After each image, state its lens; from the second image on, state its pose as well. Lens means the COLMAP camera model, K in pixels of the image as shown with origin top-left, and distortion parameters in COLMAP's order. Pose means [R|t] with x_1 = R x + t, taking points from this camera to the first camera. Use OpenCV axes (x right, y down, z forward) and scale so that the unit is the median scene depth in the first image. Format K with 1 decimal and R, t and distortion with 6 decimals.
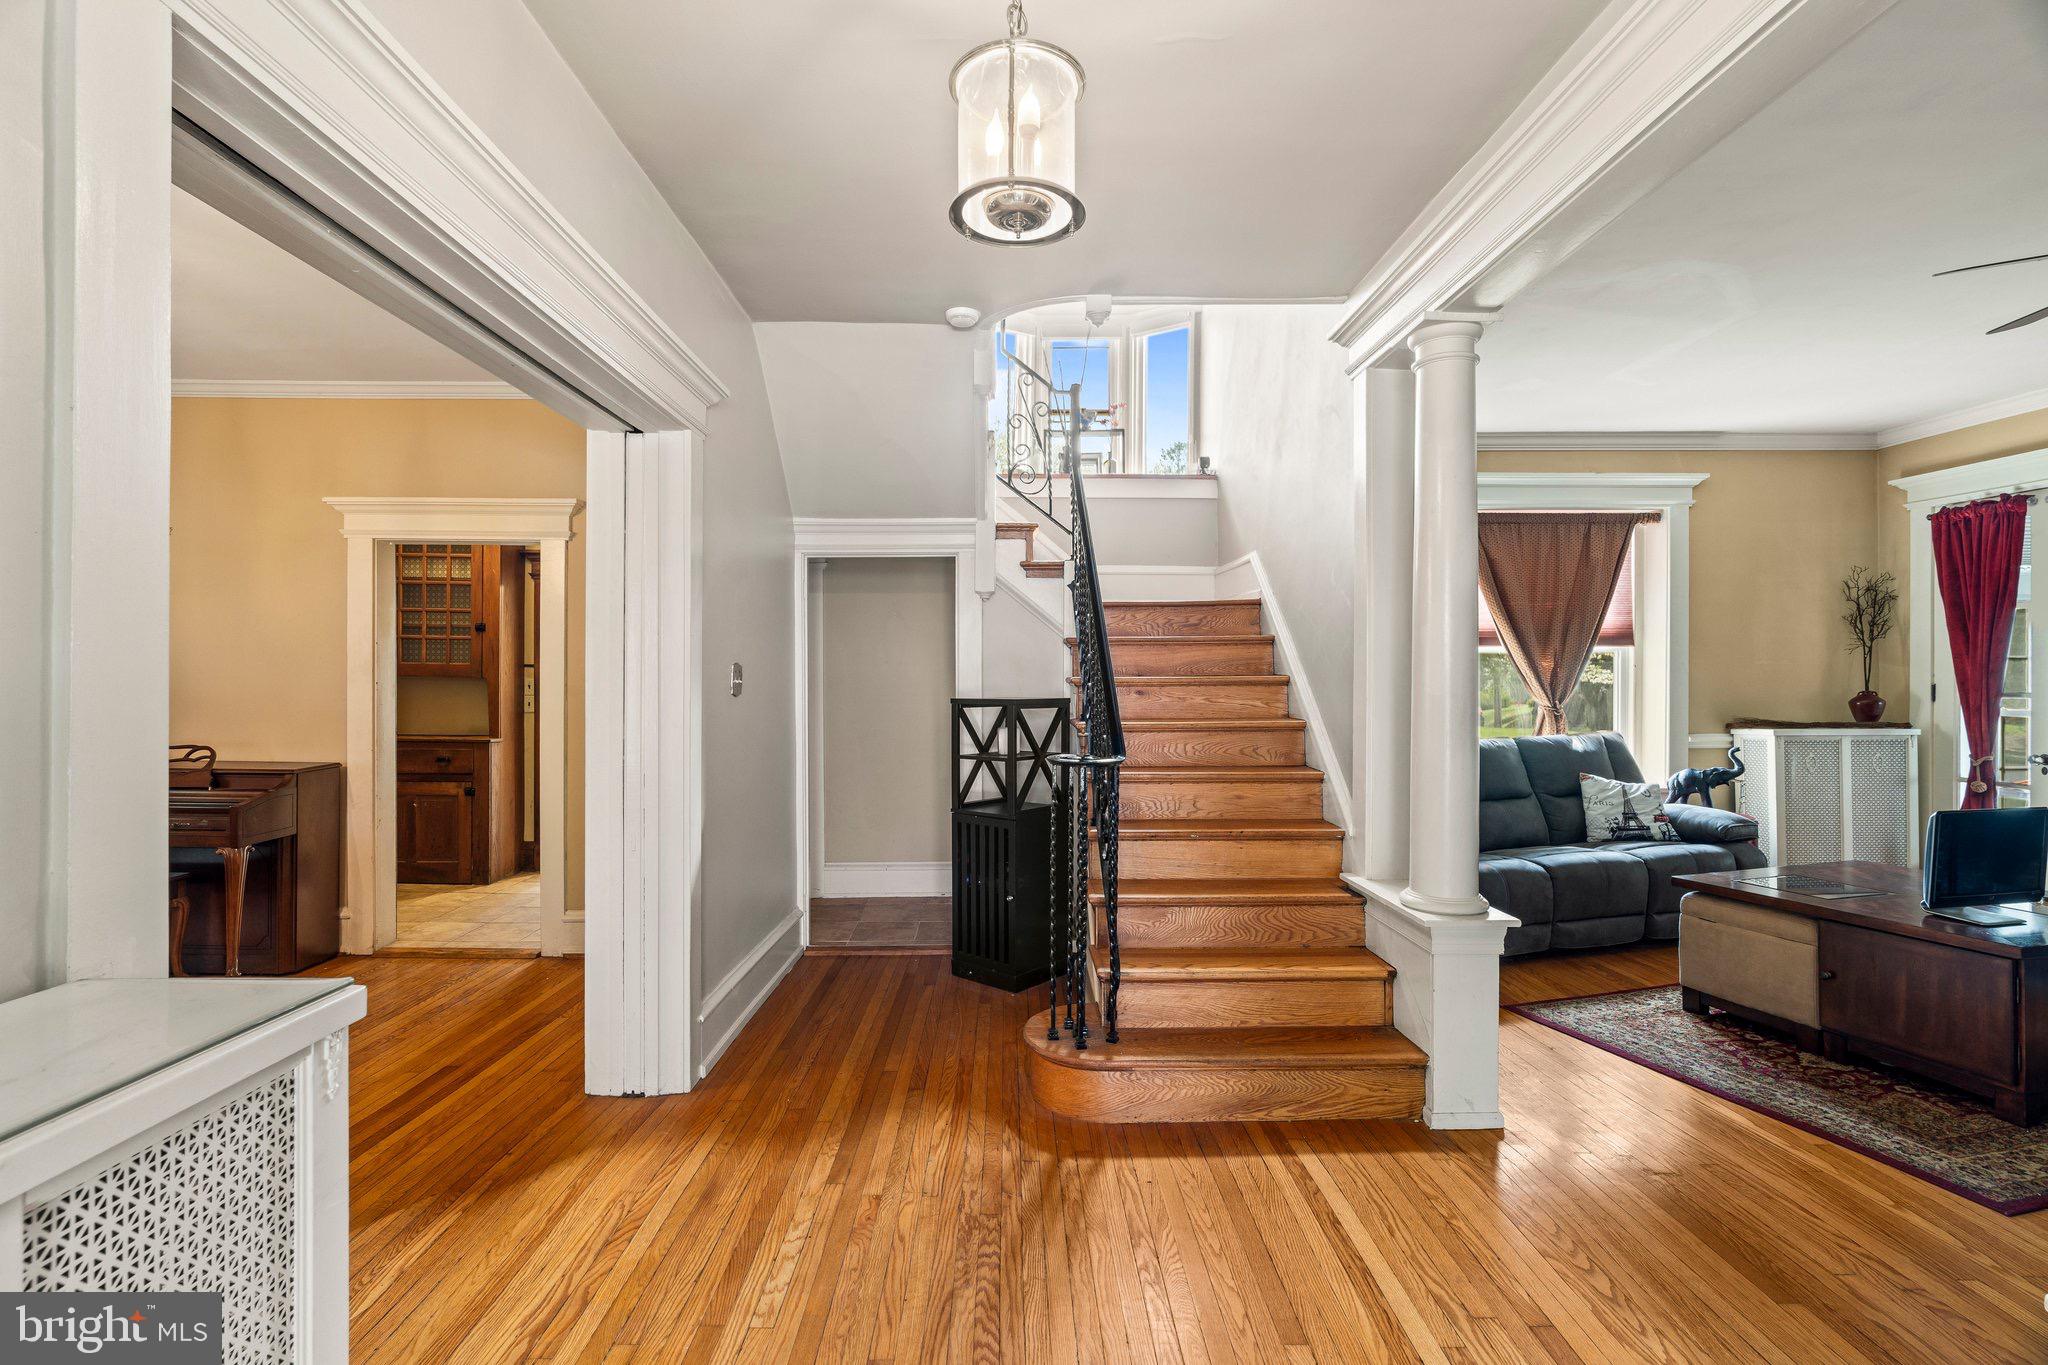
lens RADIAL K [[930.9, 0, 1010.8], [0, 930.9, 678.0], [0, 0, 1]] dist [-0.002227, 0.000875]
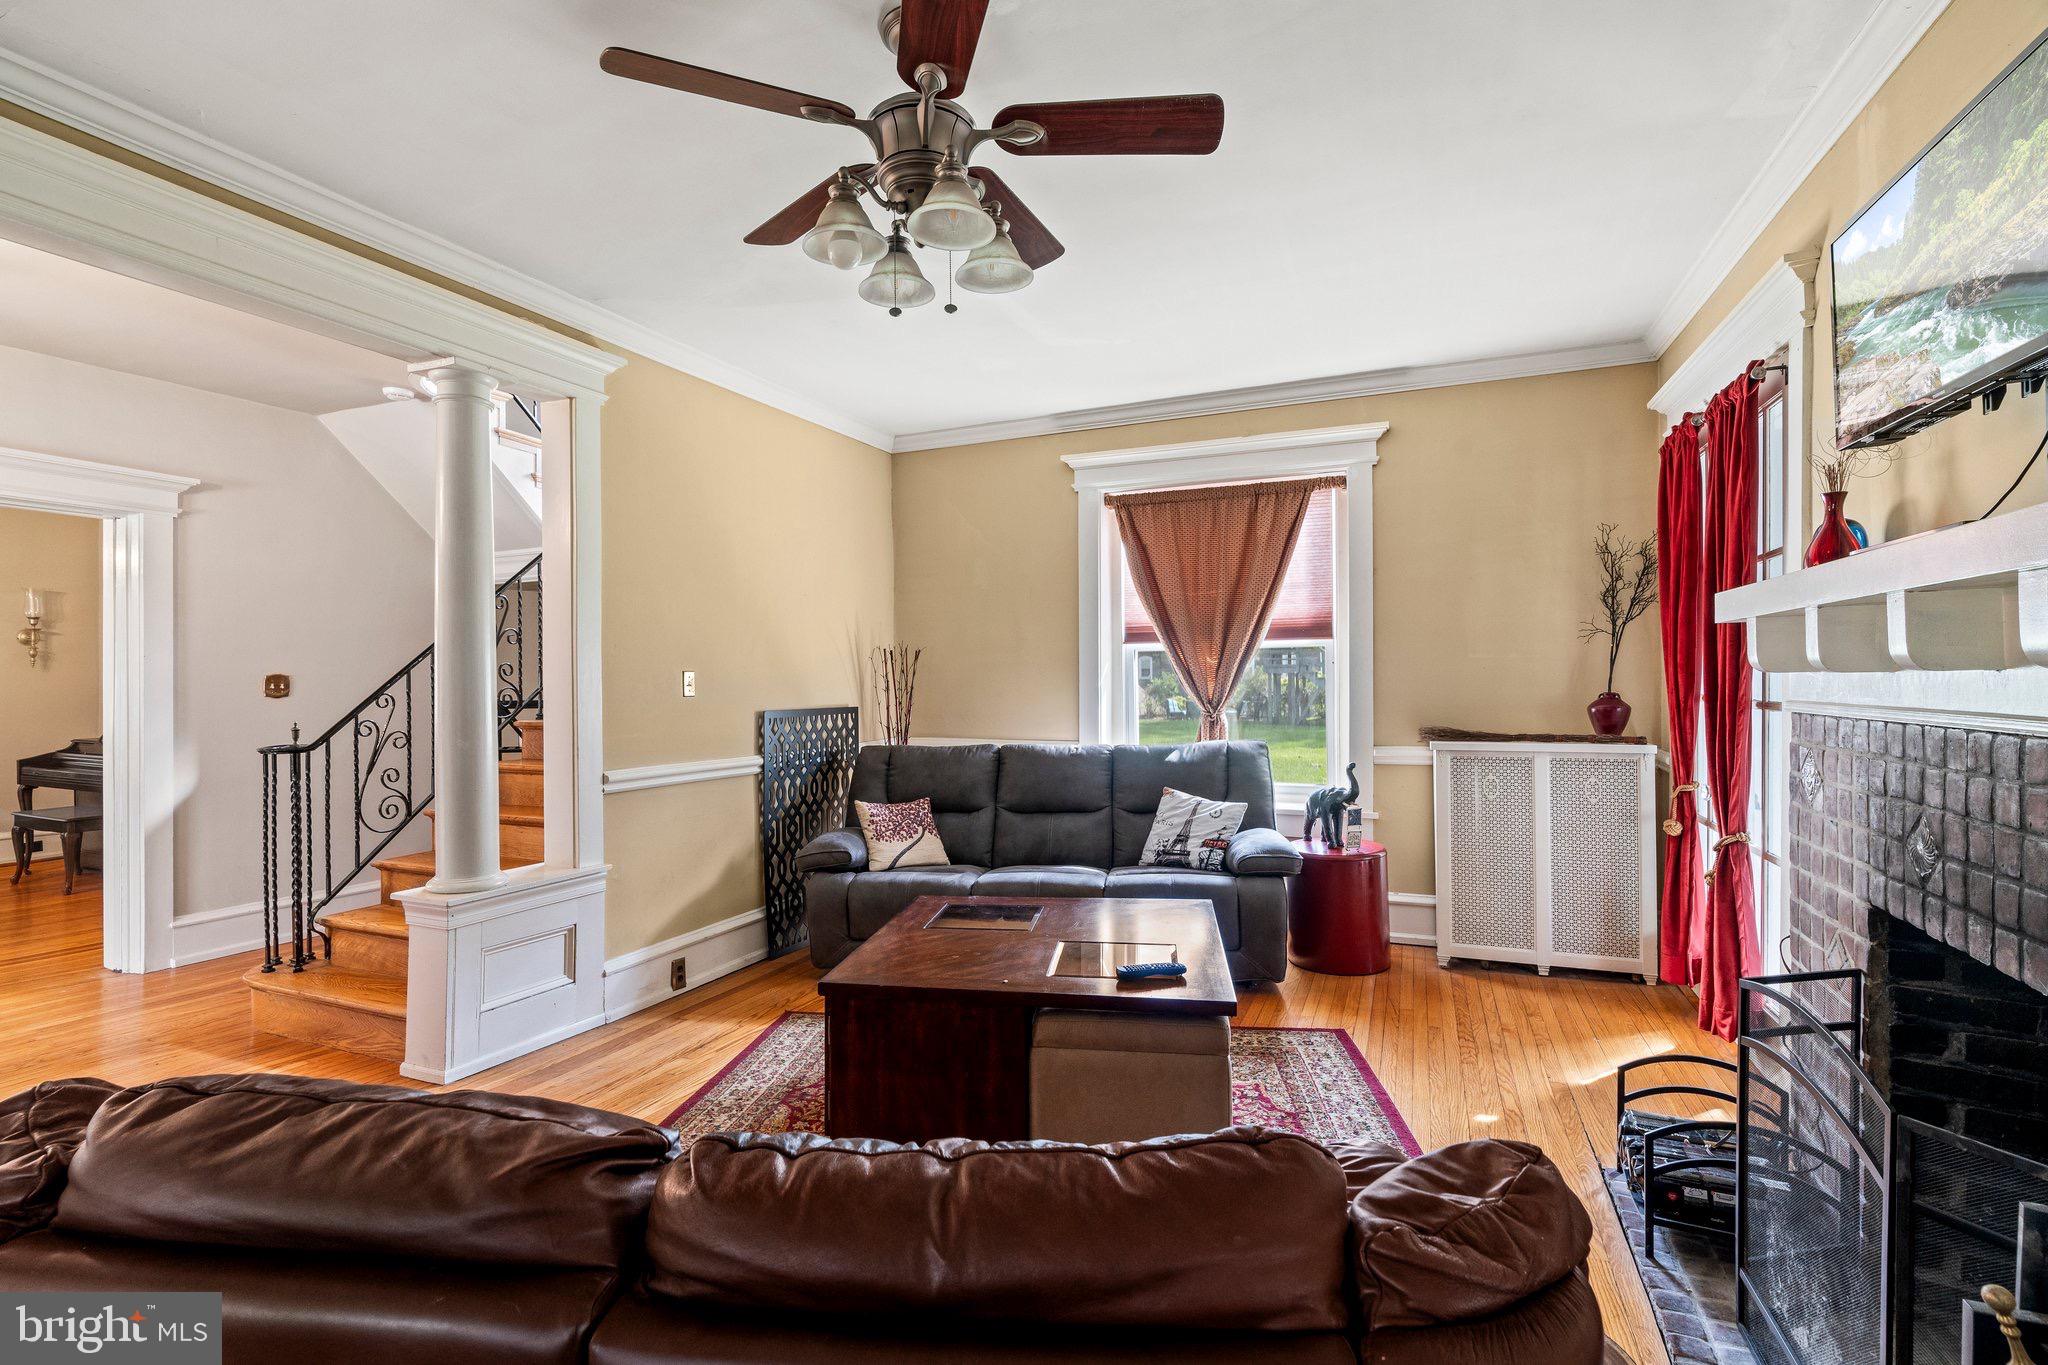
lens RADIAL K [[959.2, 0, 1024.0], [0, 959.2, 682.5], [0, 0, 1]] dist [-0.000915, 0.000424]
pose [[0.911226, -0.004805, -0.411878, 0.884864], [0.005457, 0.999985, 0.000408, 0.002885], [0.411870, -0.002619, 0.911239, 0.130718]]
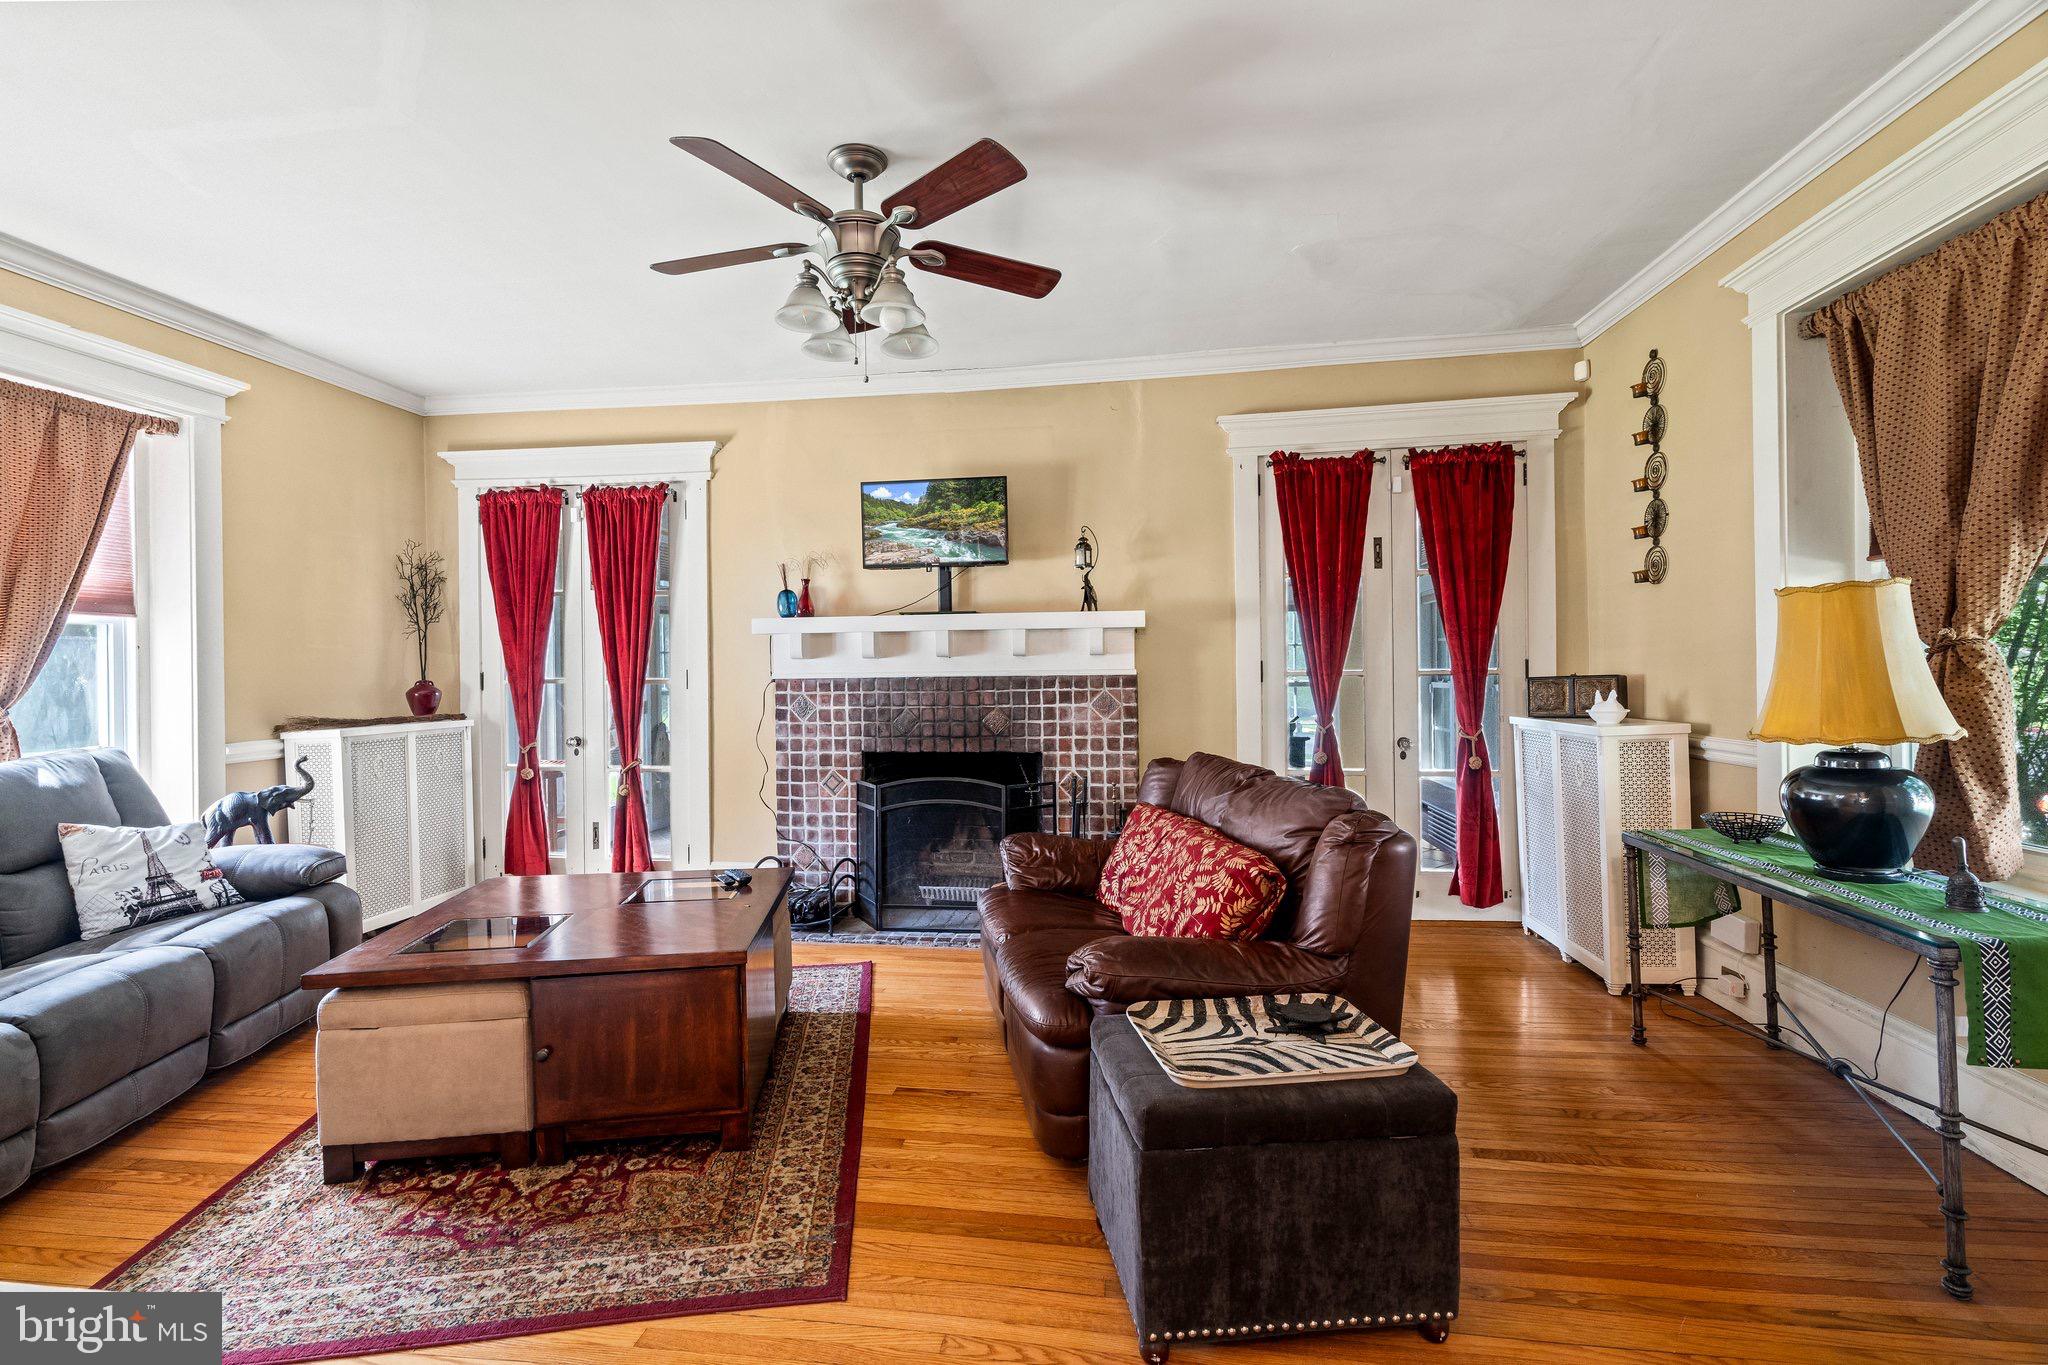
lens RADIAL K [[930.9, 0, 1010.8], [0, 930.9, 678.0], [0, 0, 1]] dist [-0.002227, 0.000875]
pose [[0.158248, -0.006618, 0.987377, 0.136158], [0.013165, 0.999903, 0.004592, 0.016231], [-0.987312, 0.012272, 0.158320, 0.327527]]
